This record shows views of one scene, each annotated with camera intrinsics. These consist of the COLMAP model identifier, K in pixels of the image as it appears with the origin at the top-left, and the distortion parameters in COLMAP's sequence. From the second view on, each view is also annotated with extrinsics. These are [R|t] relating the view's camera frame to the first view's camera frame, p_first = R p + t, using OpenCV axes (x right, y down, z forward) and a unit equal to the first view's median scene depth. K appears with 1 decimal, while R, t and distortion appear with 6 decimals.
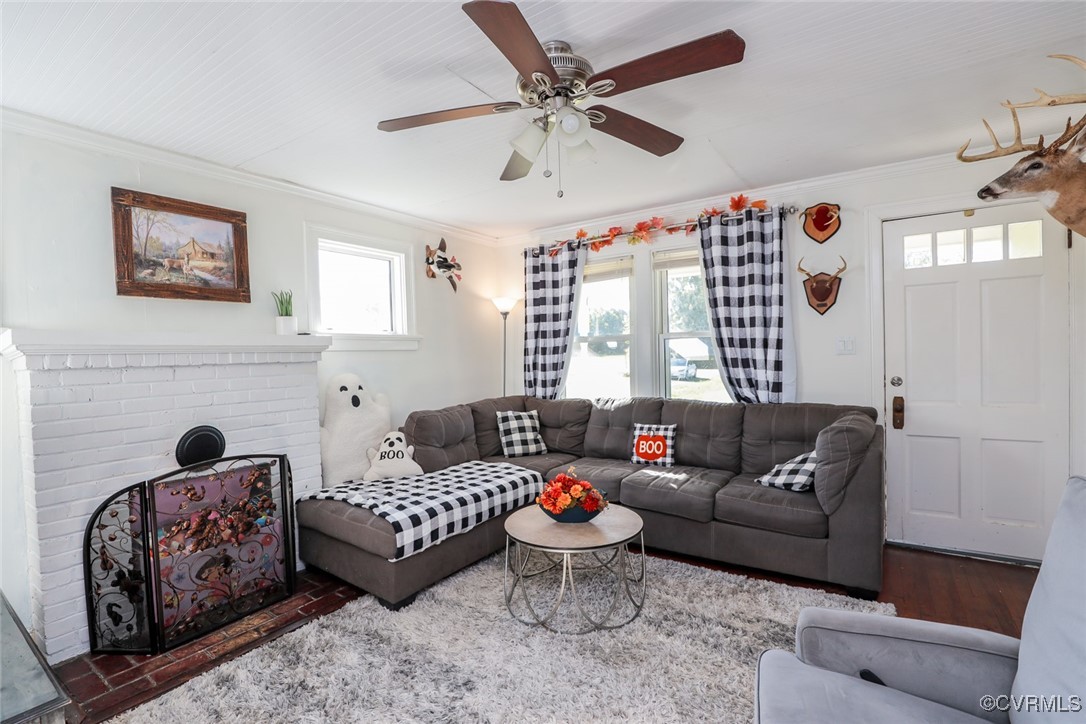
lens RADIAL K [[494.1, 0, 544.0], [0, 494.1, 365.1], [0, 0, 1]] dist [-0.036632, 0.005015]
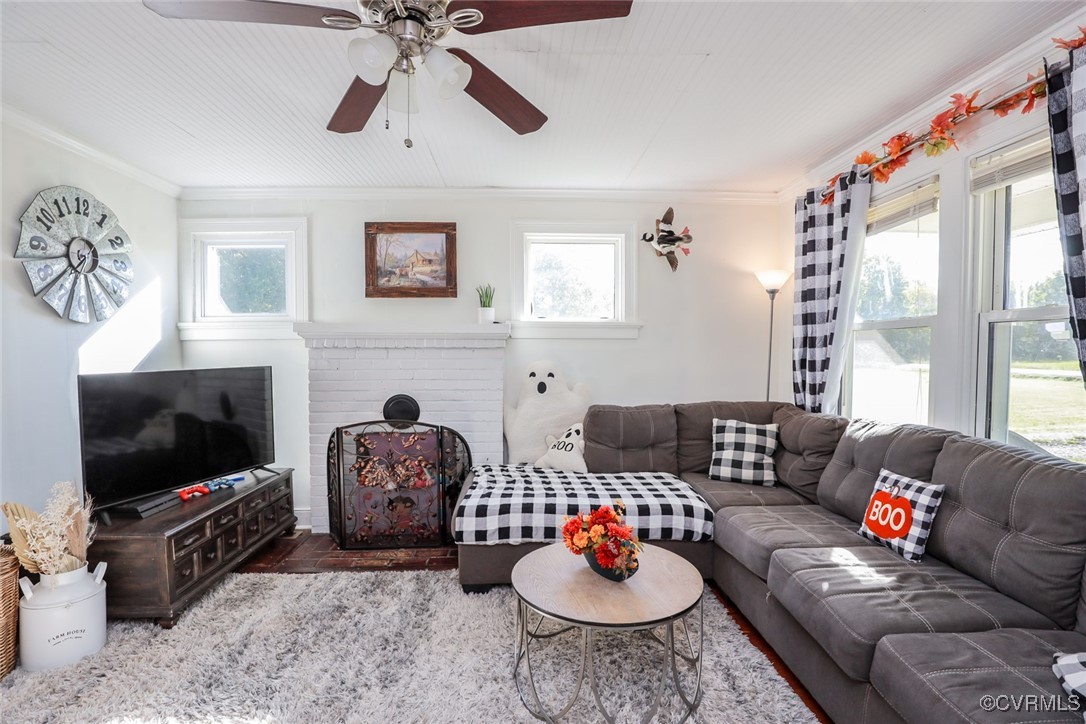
lens RADIAL K [[494.1, 0, 548.4], [0, 494.1, 369.3], [0, 0, 1]] dist [-0.036632, 0.005015]
pose [[0.608527, 0.055809, -0.791568, 0.477276], [-0.034360, 0.998441, 0.043980, -0.011648], [0.792789, 0.000435, 0.609497, 0.416249]]
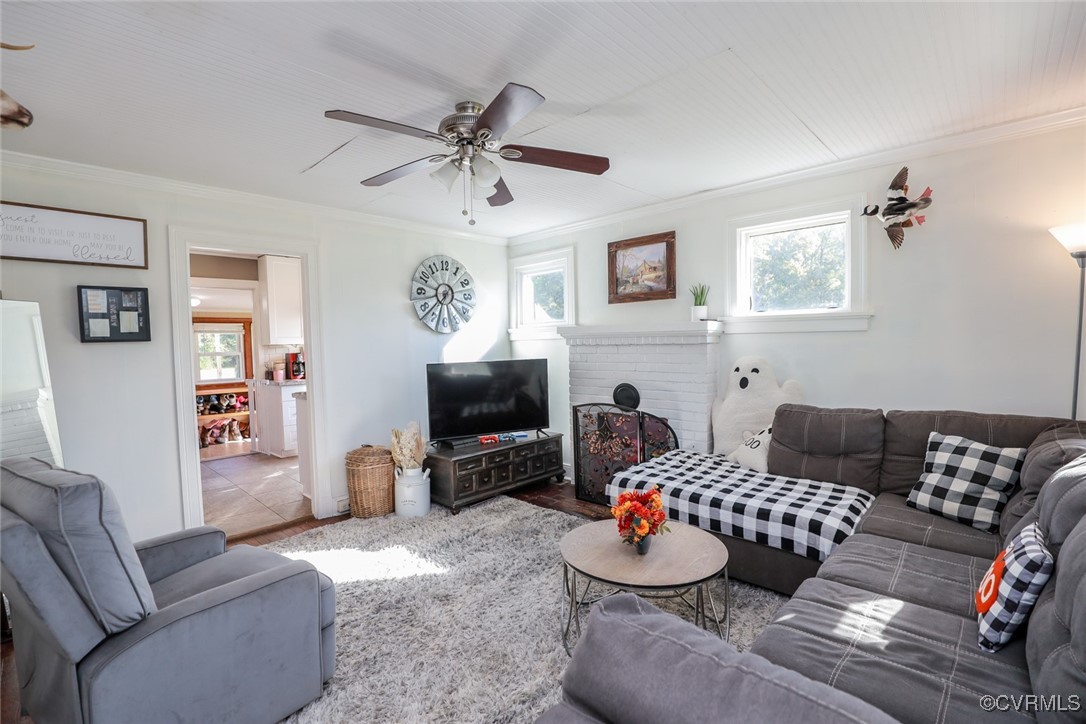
lens RADIAL K [[494.1, 0, 553.9], [0, 494.1, 365.9], [0, 0, 1]] dist [-0.036632, 0.005015]
pose [[-0.142775, 0.076125, -0.986823, 0.743974], [-0.000484, 0.997032, 0.076983, -0.044546], [0.989755, 0.011469, -0.142315, 0.819546]]
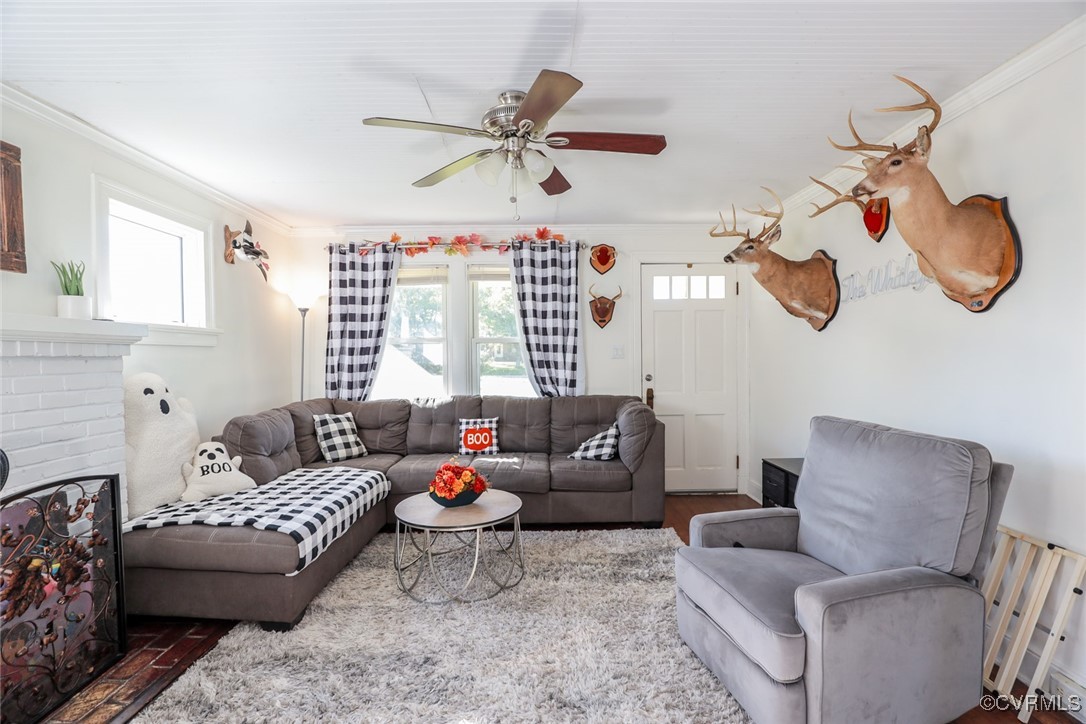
lens RADIAL K [[494.1, 0, 541.4], [0, 494.1, 366.0], [0, 0, 1]] dist [-0.036632, 0.005015]
pose [[0.825481, 0.007143, 0.564384, -0.349463], [-0.000417, 0.999927, -0.012046, 0.016865], [-0.564429, 0.009708, 0.825424, -0.012298]]
